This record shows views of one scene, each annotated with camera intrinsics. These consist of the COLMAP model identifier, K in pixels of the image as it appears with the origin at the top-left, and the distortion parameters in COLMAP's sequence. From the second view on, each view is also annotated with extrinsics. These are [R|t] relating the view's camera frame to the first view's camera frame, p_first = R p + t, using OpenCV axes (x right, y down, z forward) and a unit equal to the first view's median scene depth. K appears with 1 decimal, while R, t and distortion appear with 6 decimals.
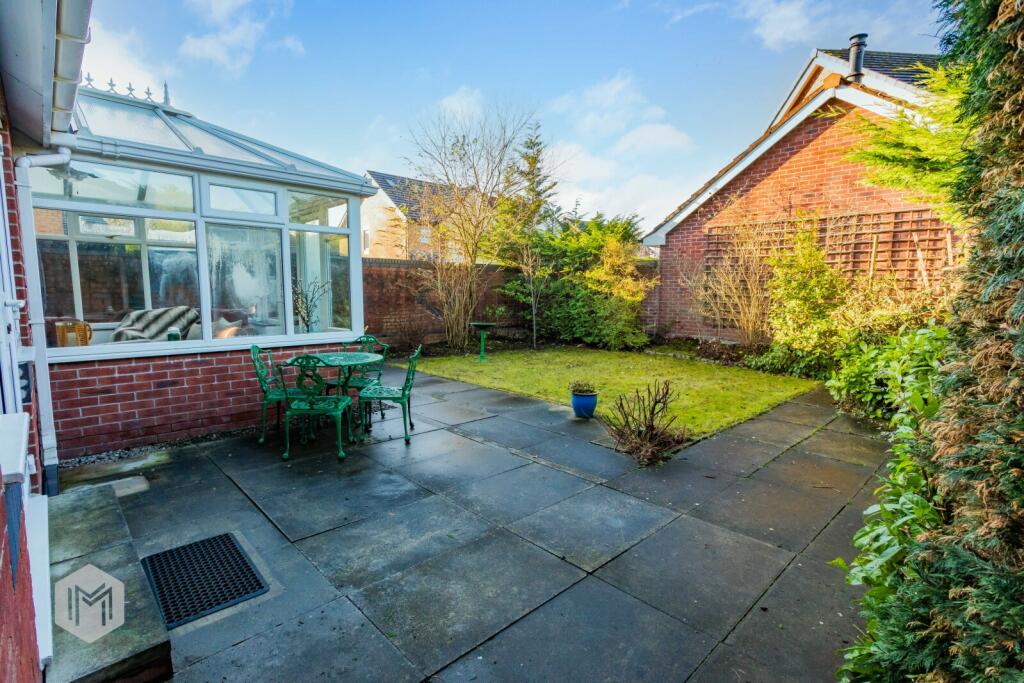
lens RADIAL K [[490.6, 0, 512.0], [0, 490.6, 341.5], [0, 0, 1]] dist [0.027255, 0.000186]
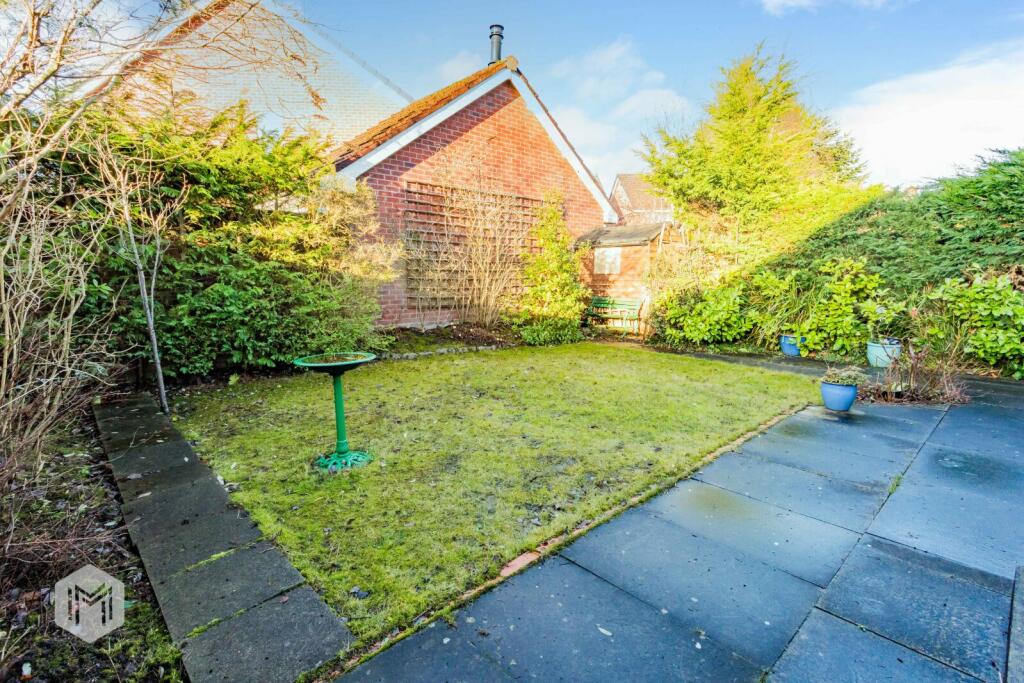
lens RADIAL K [[490.6, 0, 512.0], [0, 490.6, 341.5], [0, 0, 1]] dist [0.027255, 0.000186]
pose [[0.009115, -0.144179, 0.989510, -0.357863], [0.106196, 0.984094, 0.142412, -0.077314], [-0.994303, 0.103784, 0.024281, 0.816269]]
